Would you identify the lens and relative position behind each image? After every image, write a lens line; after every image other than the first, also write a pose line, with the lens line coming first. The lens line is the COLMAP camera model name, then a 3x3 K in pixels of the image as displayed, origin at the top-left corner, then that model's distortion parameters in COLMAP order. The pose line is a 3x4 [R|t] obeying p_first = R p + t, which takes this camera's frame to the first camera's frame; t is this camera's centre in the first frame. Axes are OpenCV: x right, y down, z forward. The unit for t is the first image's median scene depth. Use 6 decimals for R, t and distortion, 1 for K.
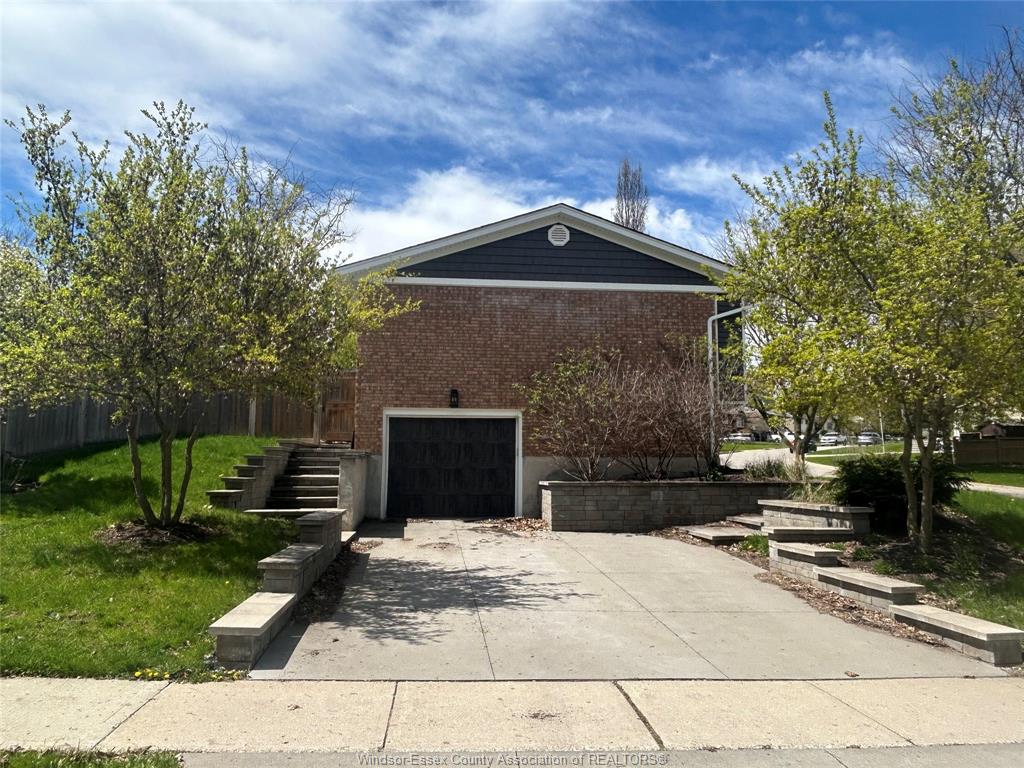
lens RADIAL K [[719.3, 0, 510.7], [0, 719.3, 385.1], [0, 0, 1]] dist [-0.003657, -0.000548]
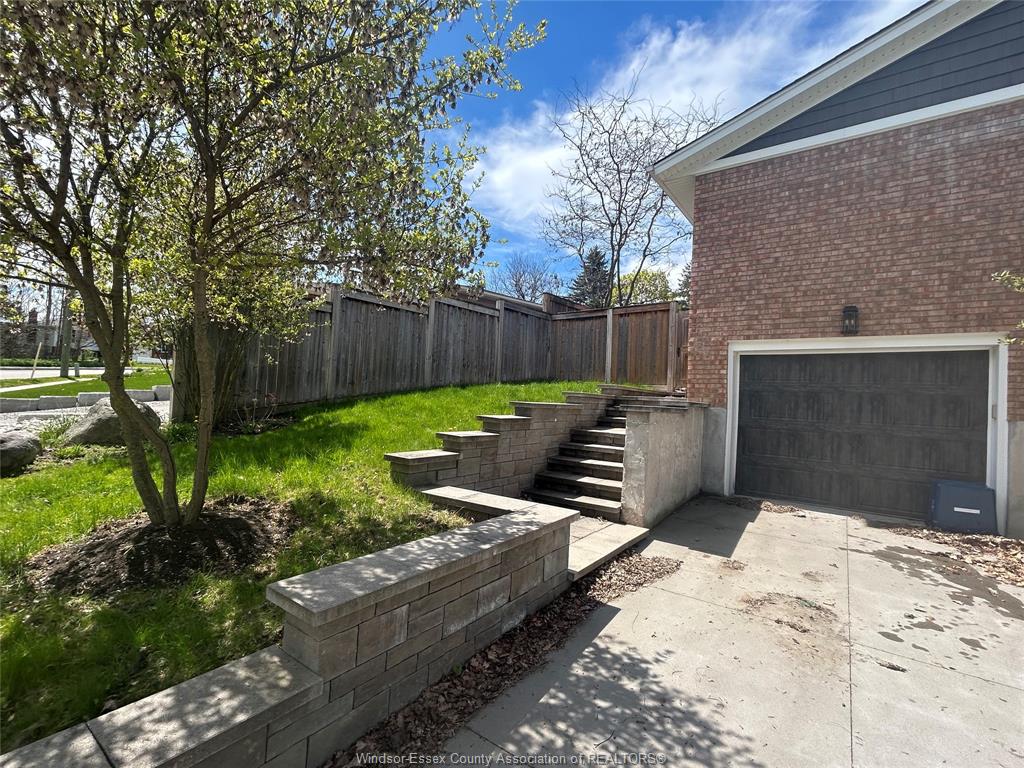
lens RADIAL K [[469.3, 0, 511.9], [0, 469.3, 386.9], [0, 0, 1]] dist [0.000273, 0.001384]
pose [[0.751951, 0.011862, -0.659113, -0.030406], [0.032957, 0.997911, 0.055559, 0.043242], [0.658395, -0.063500, 0.749989, 0.500763]]
